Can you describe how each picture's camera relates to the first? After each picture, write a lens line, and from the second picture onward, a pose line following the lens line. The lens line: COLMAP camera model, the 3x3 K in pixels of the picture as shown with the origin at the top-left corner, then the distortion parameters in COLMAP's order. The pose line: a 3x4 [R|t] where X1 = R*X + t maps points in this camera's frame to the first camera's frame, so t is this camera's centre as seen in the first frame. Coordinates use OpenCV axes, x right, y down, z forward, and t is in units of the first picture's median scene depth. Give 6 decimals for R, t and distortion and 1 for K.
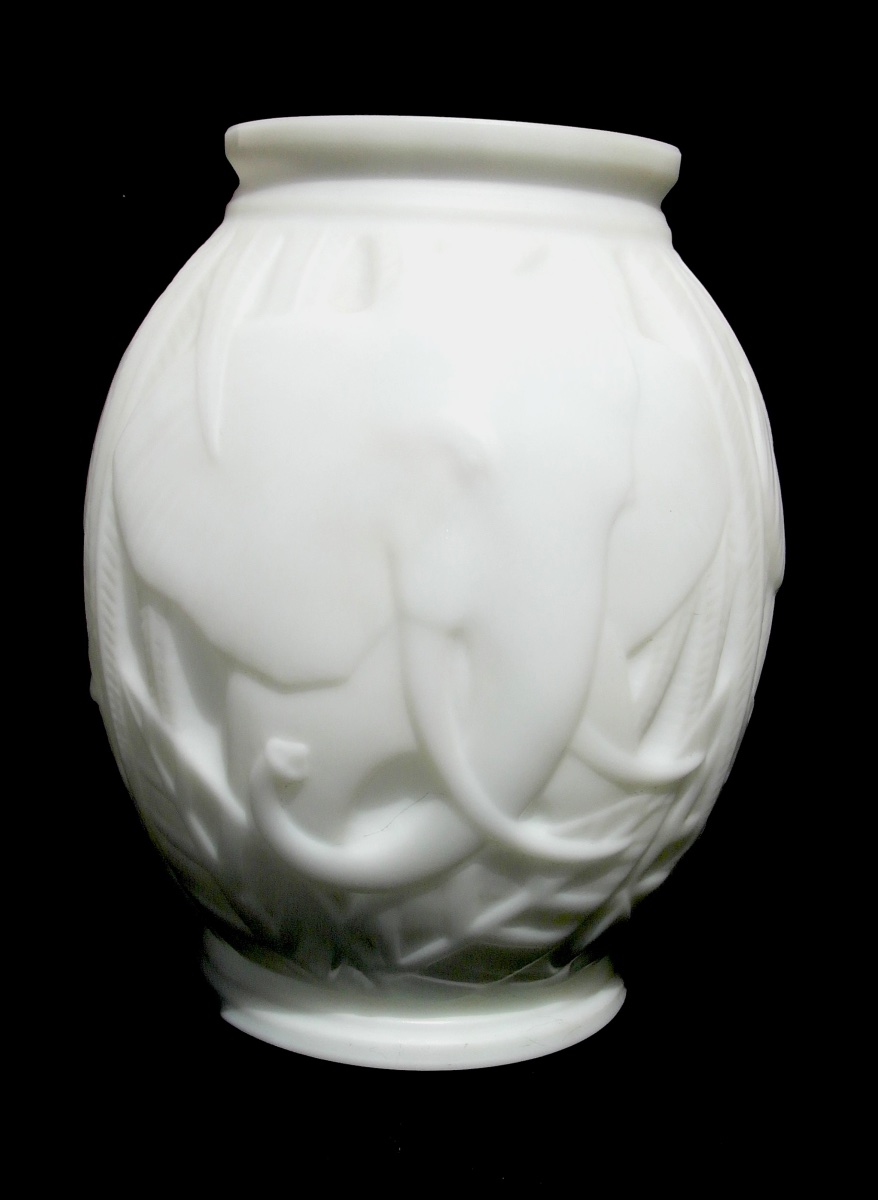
lens RADIAL K [[1508.0, 0, 445.7], [0, 1508.0, 605.8], [0, 0, 1]] dist [0.033058, 0.000000]
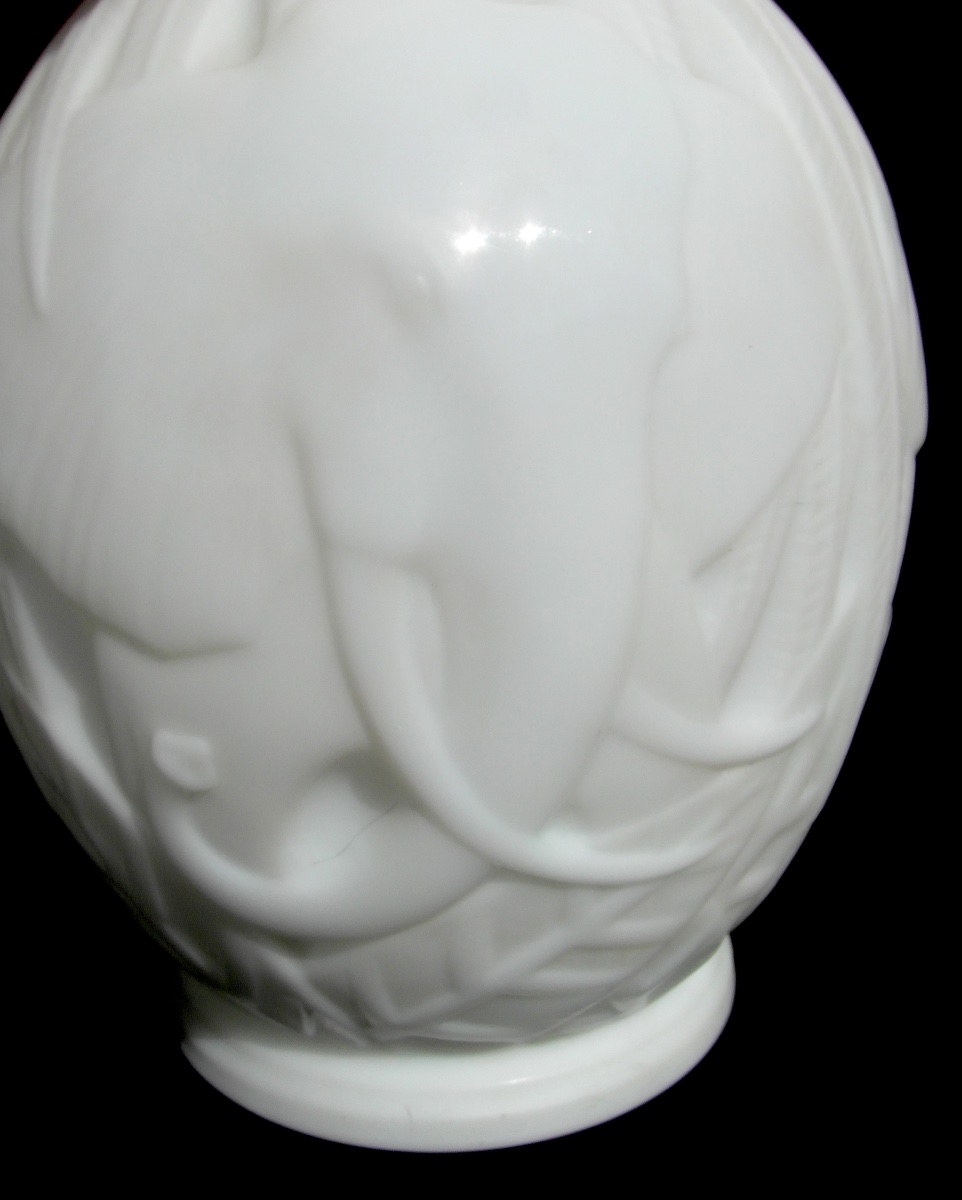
lens RADIAL K [[1564.7, 0, 489.9], [0, 1564.7, 602.8], [0, 0, 1]] dist [-0.160524, 0.000000]
pose [[0.996853, -0.055396, -0.056710, 0.067966], [0.060489, 0.993880, 0.092433, -0.021524], [0.051243, -0.095572, 0.994103, 0.321052]]
